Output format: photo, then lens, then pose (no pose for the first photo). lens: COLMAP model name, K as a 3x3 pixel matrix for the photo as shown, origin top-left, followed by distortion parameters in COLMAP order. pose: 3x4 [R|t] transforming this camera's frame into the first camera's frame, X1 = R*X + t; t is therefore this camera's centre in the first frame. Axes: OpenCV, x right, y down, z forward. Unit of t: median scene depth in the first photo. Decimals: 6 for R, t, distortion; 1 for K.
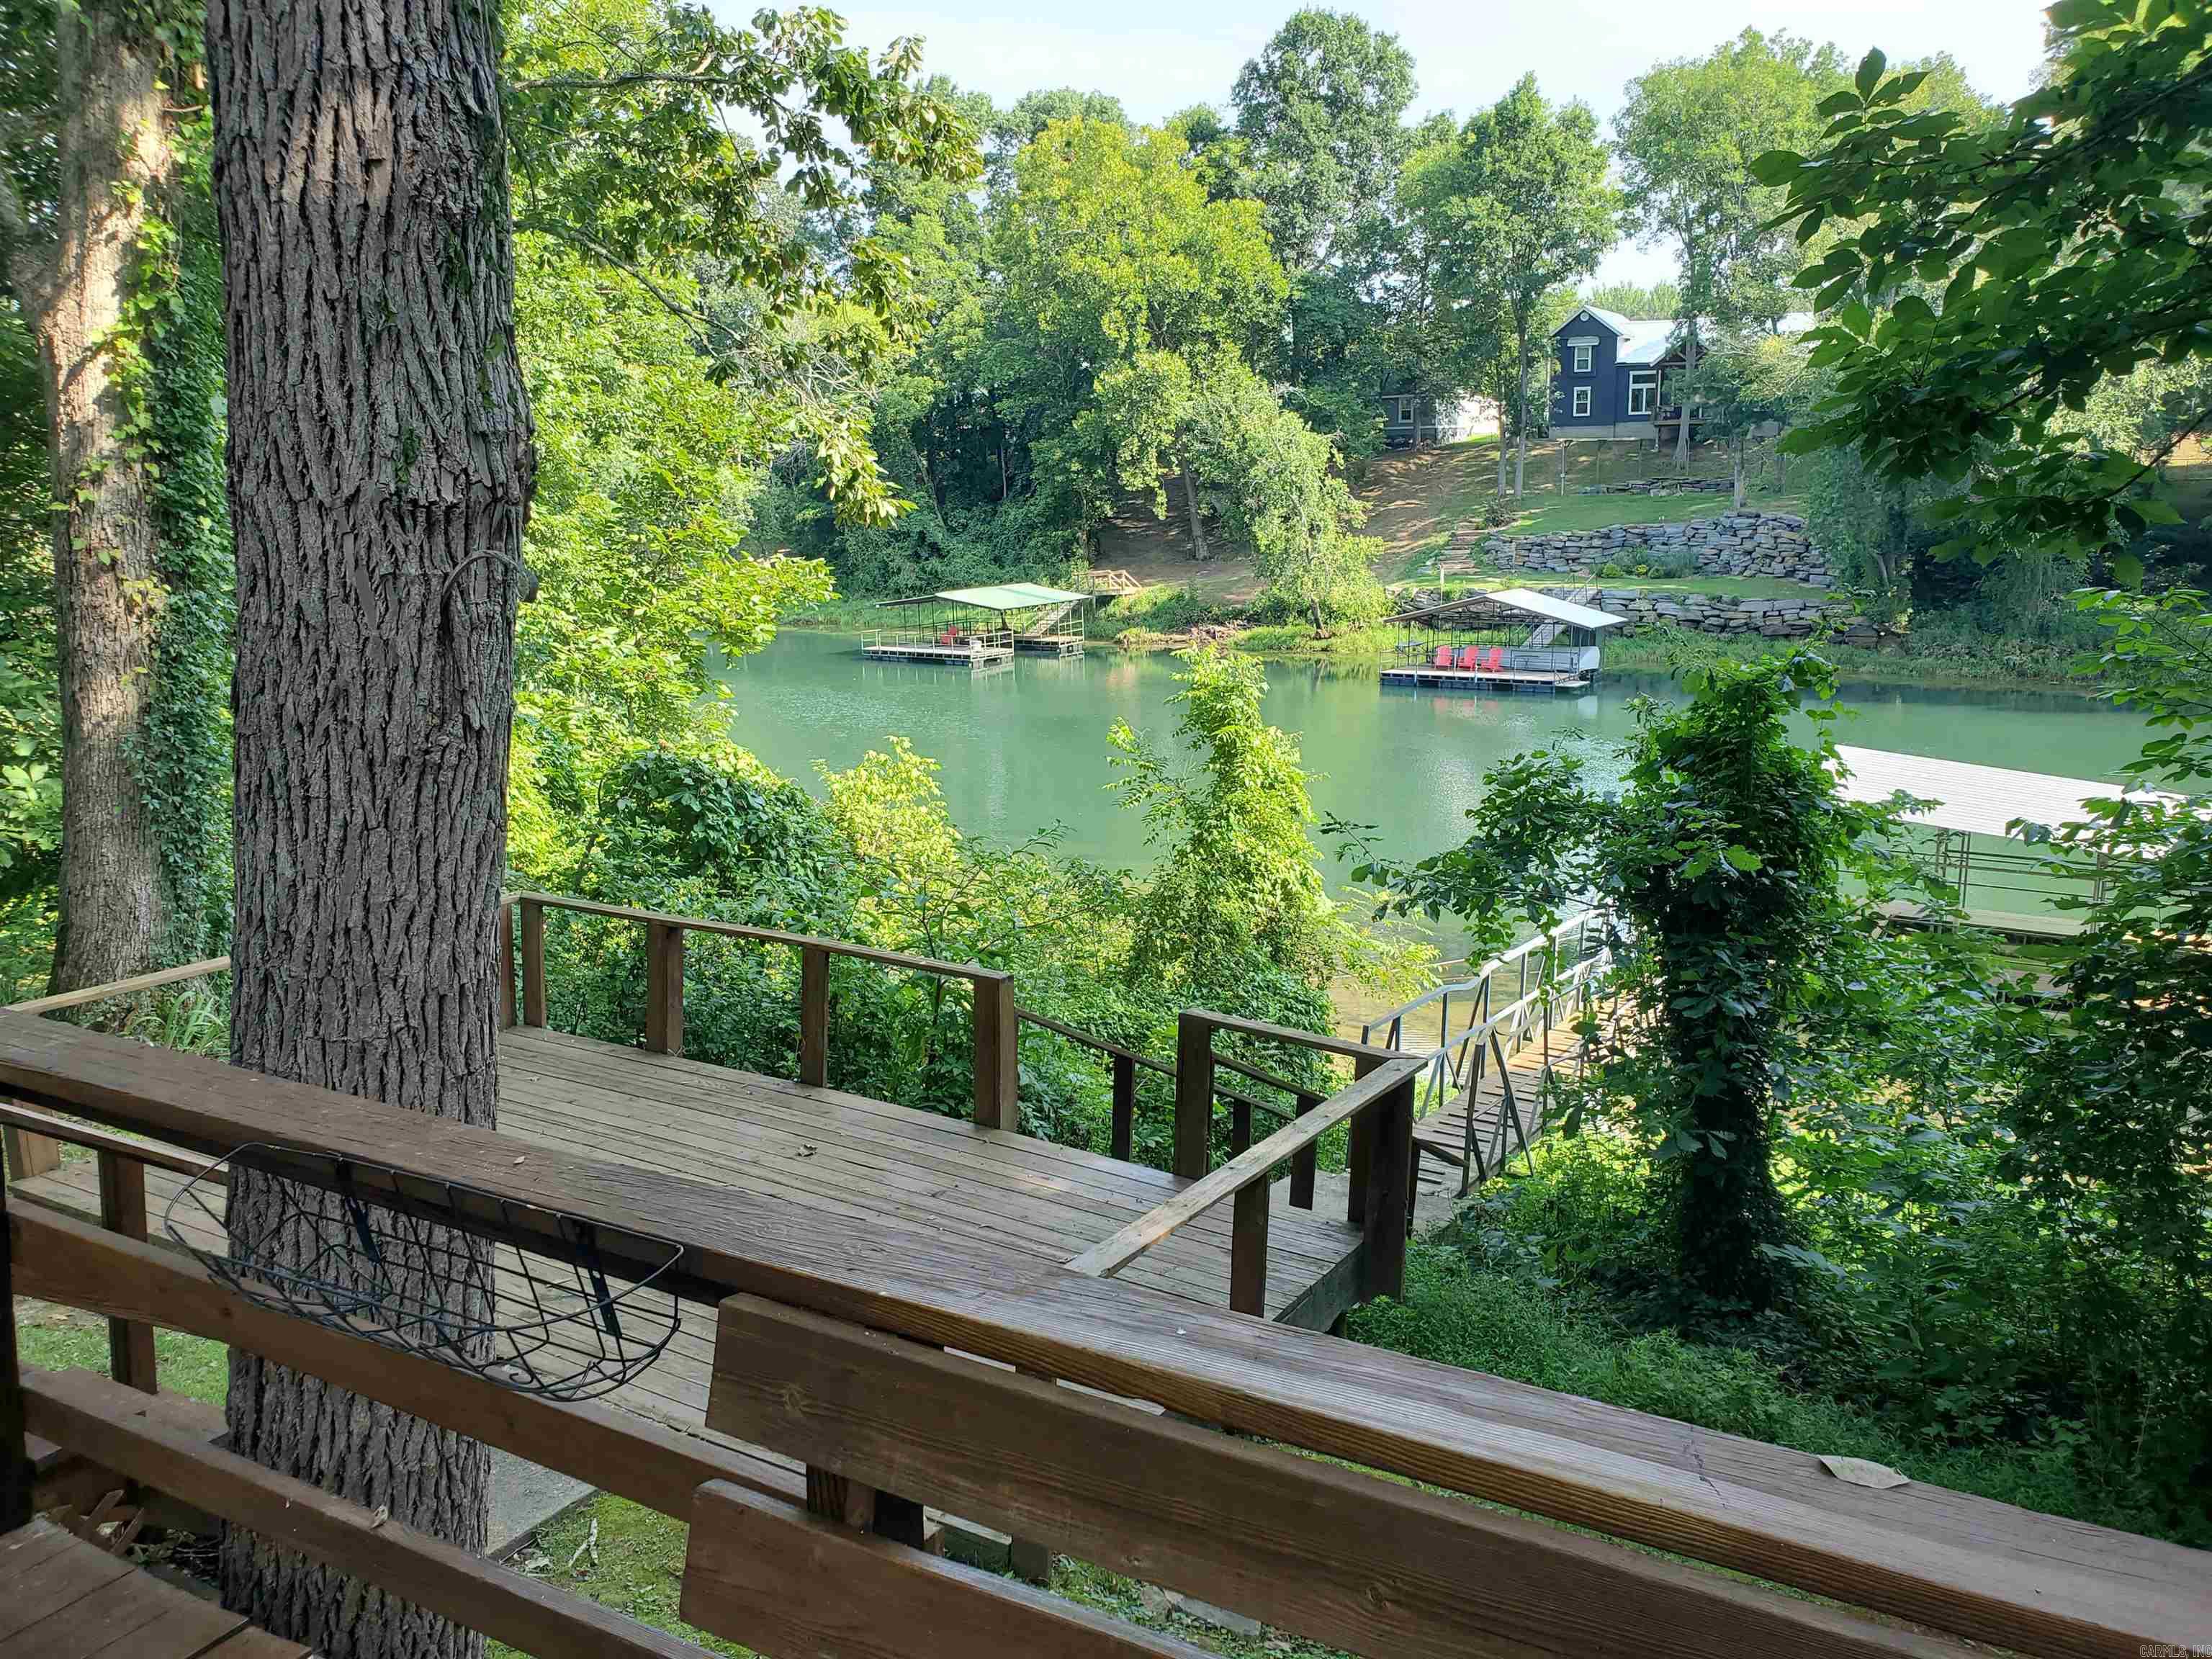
lens RADIAL K [[1740.7, 0, 1108.5], [0, 1740.7, 833.5], [0, 0, 1]] dist [0.048180, -0.074349]
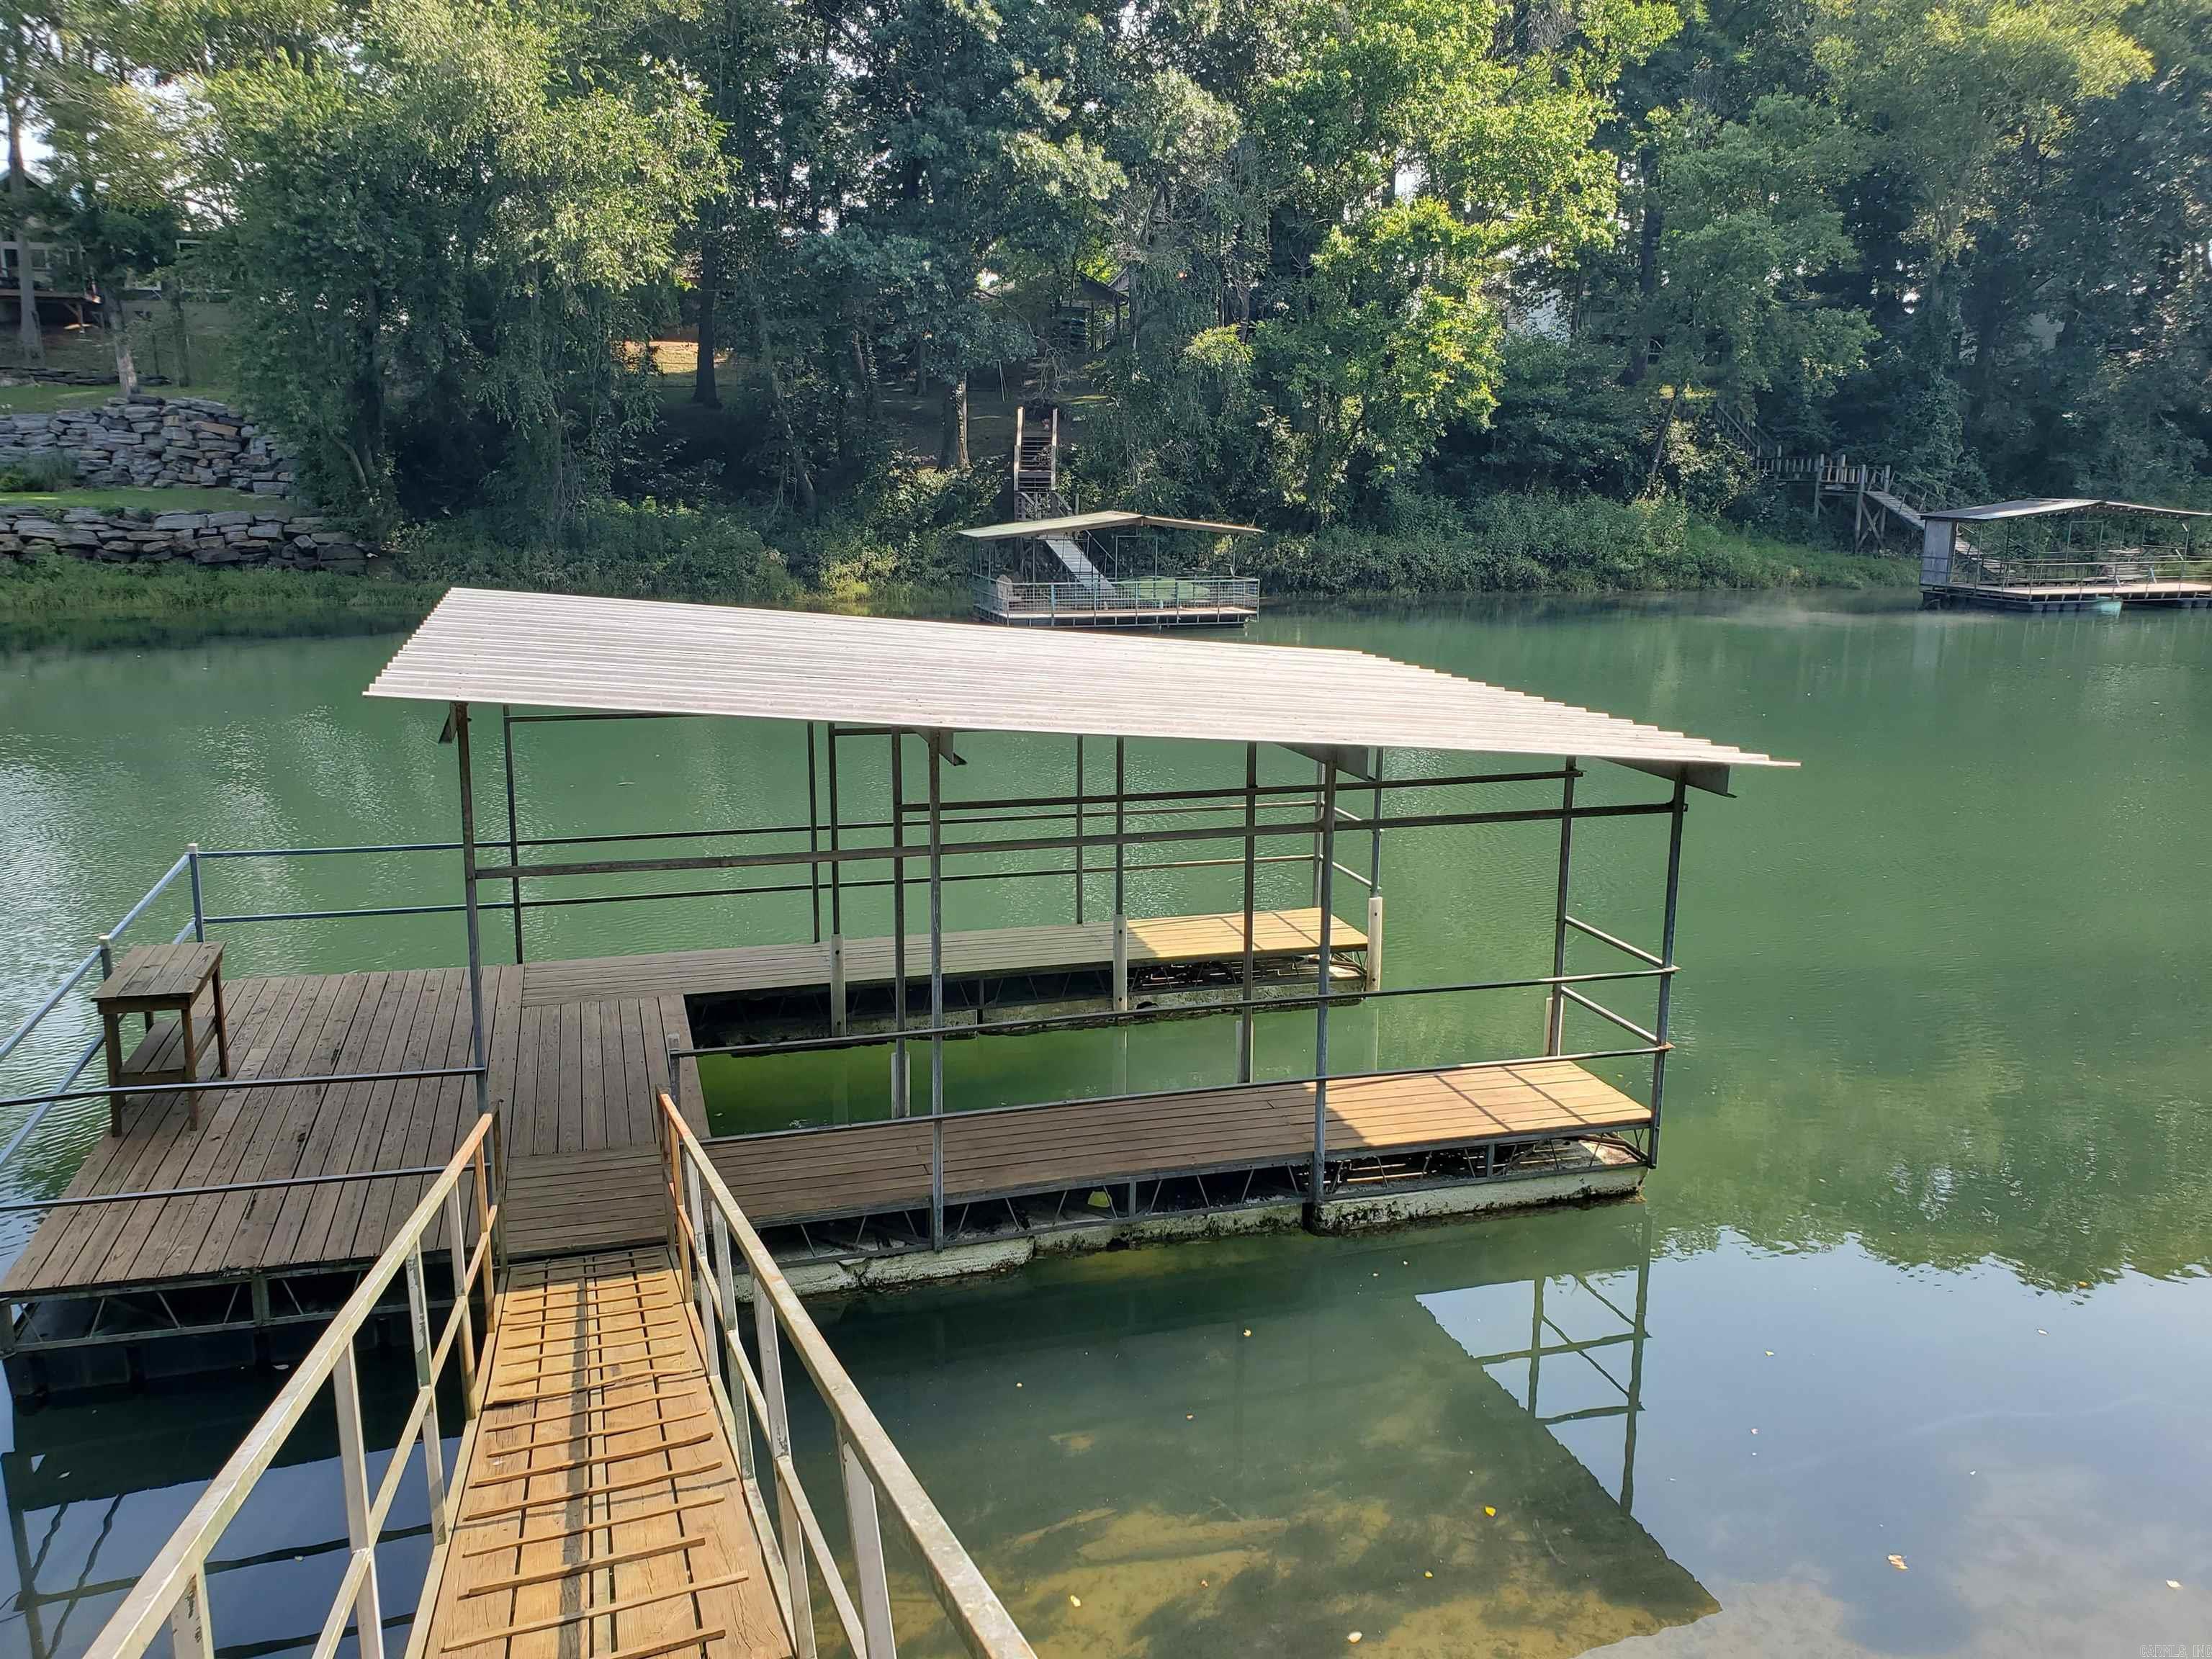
lens RADIAL K [[1740.7, 0, 1118.1], [0, 1740.7, 839.5], [0, 0, 1]] dist [0.048180, -0.074349]
pose [[0.664691, -0.137658, 0.734327, 0.085781], [0.137462, 0.988633, 0.060904, 0.001041], [-0.734364, 0.060460, 0.676058, 0.253873]]
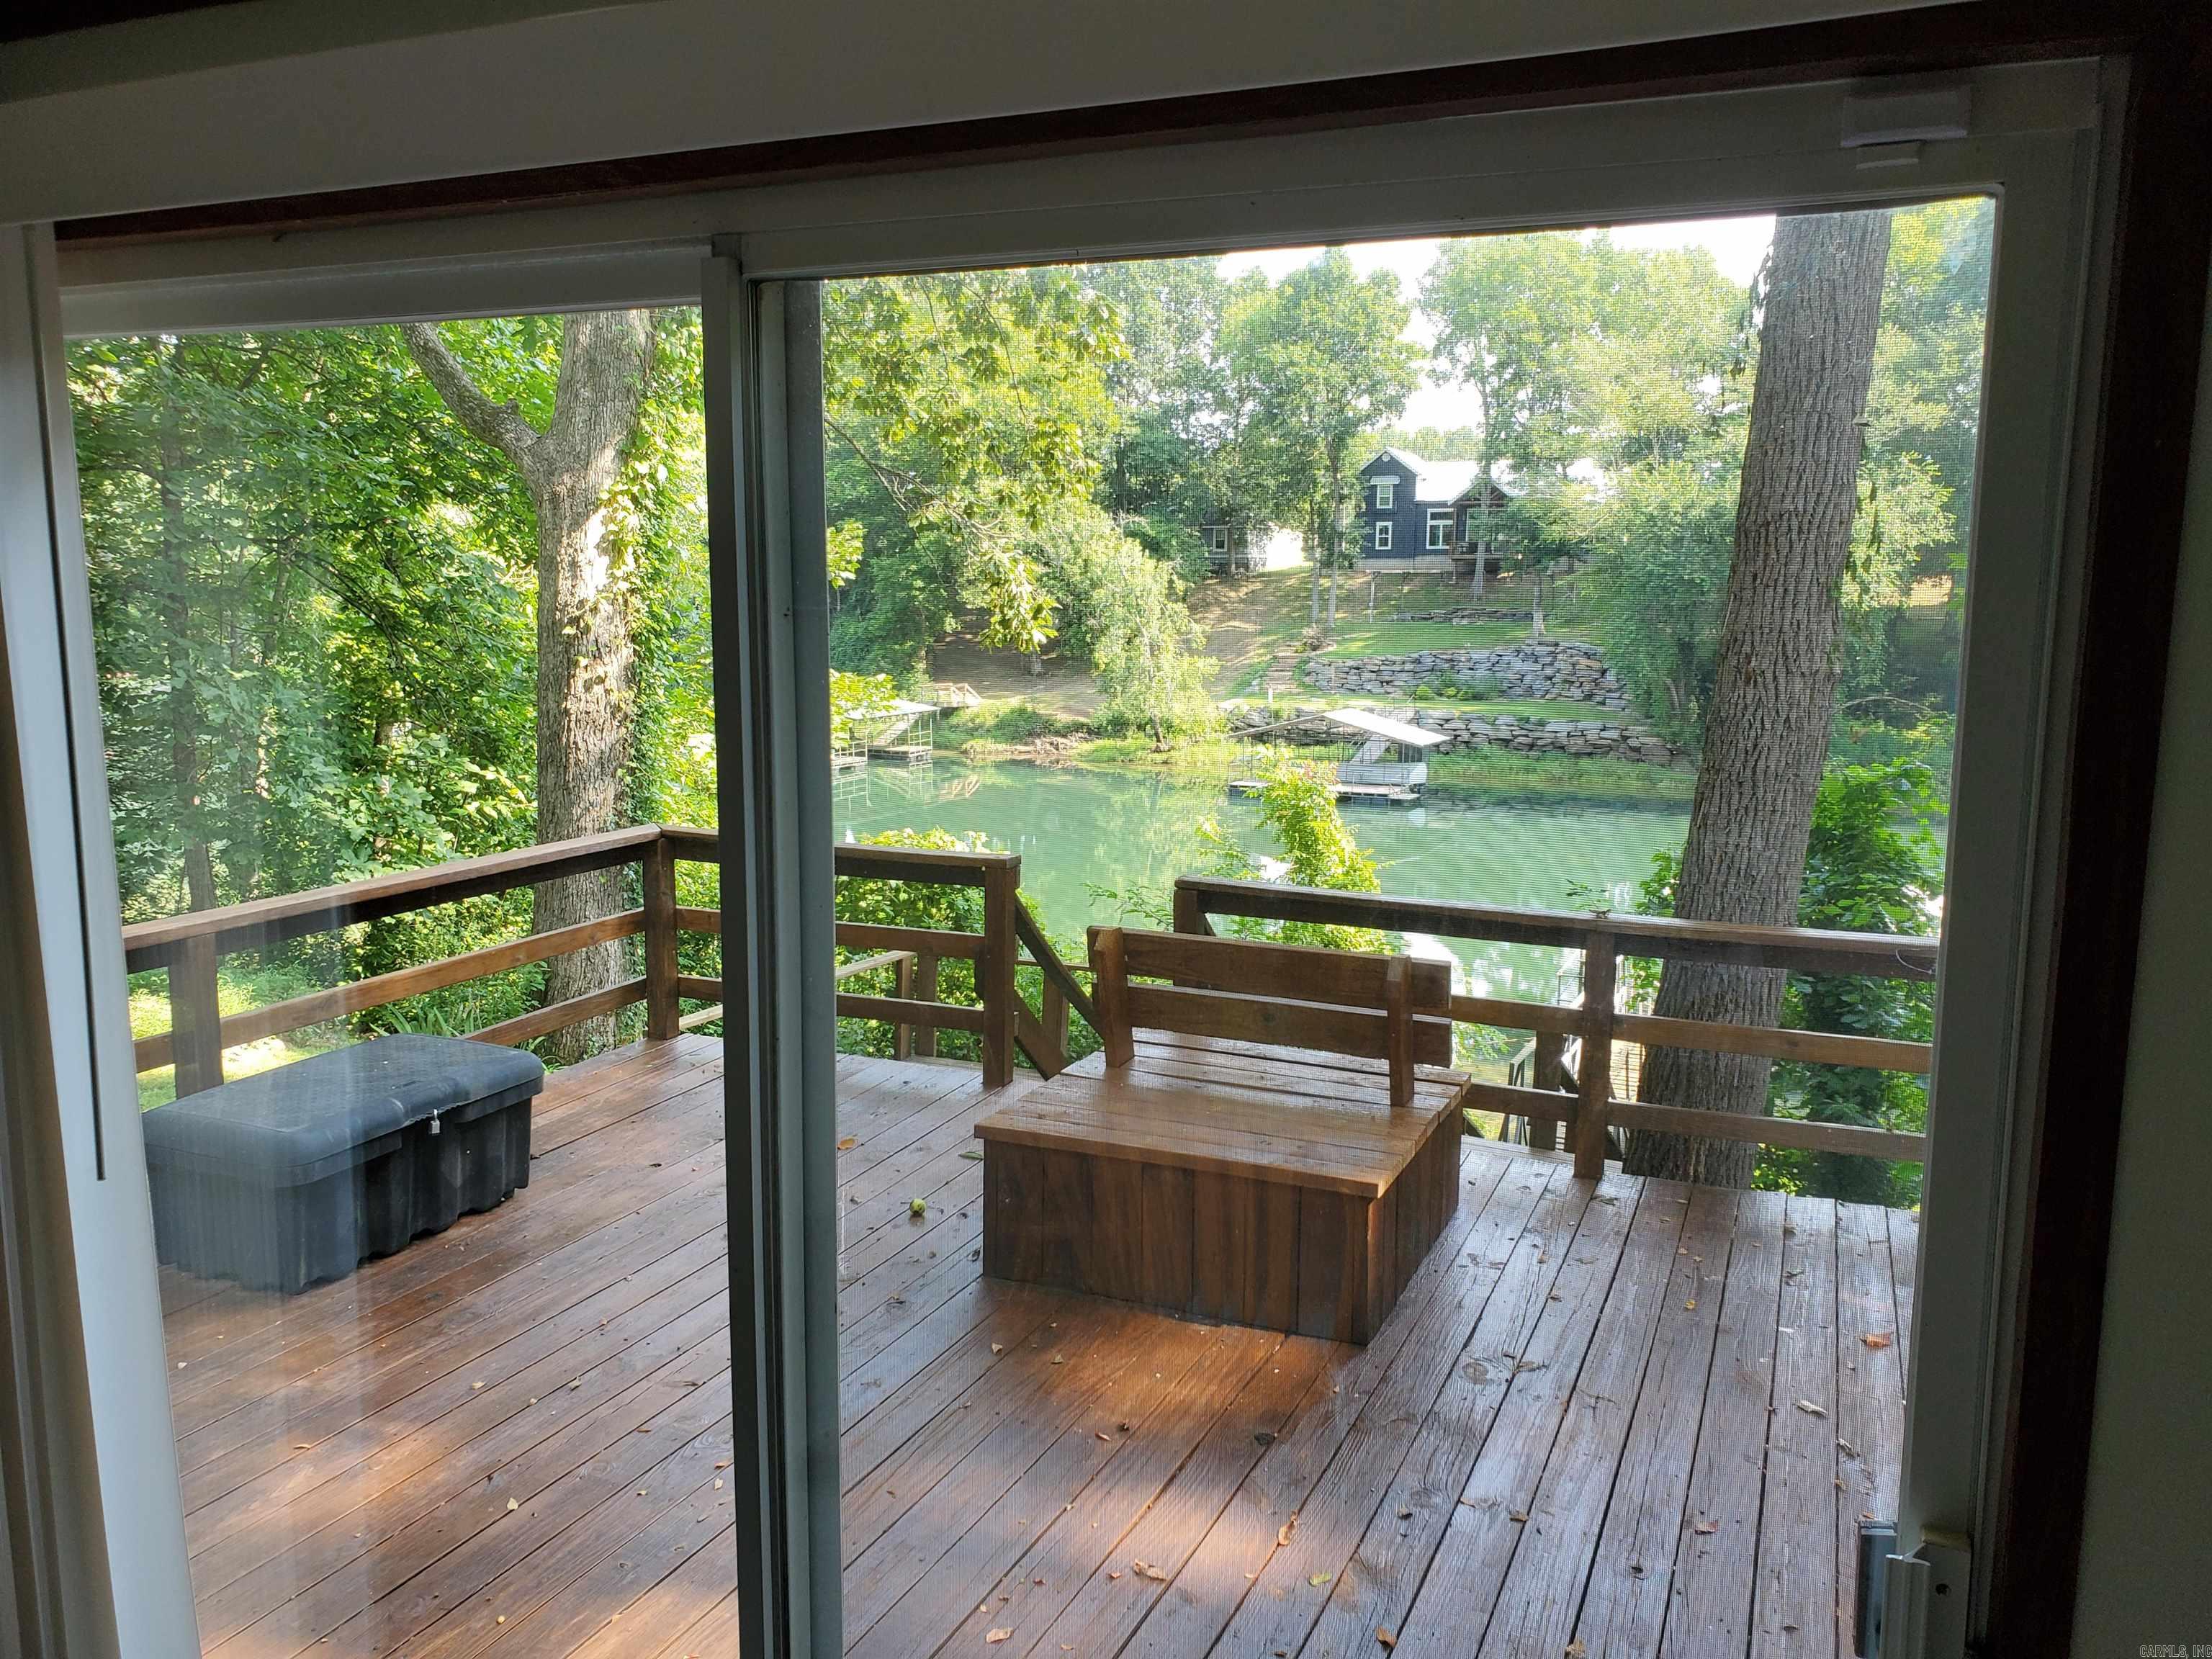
lens RADIAL K [[1740.7, 0, 1093.2], [0, 1740.7, 849.3], [0, 0, 1]] dist [0.048180, -0.074349]
pose [[0.992322, 0.003653, 0.123625, -0.047644], [0.003209, 0.998467, -0.055258, 0.004450], [-0.123637, 0.055230, 0.990789, -0.031318]]
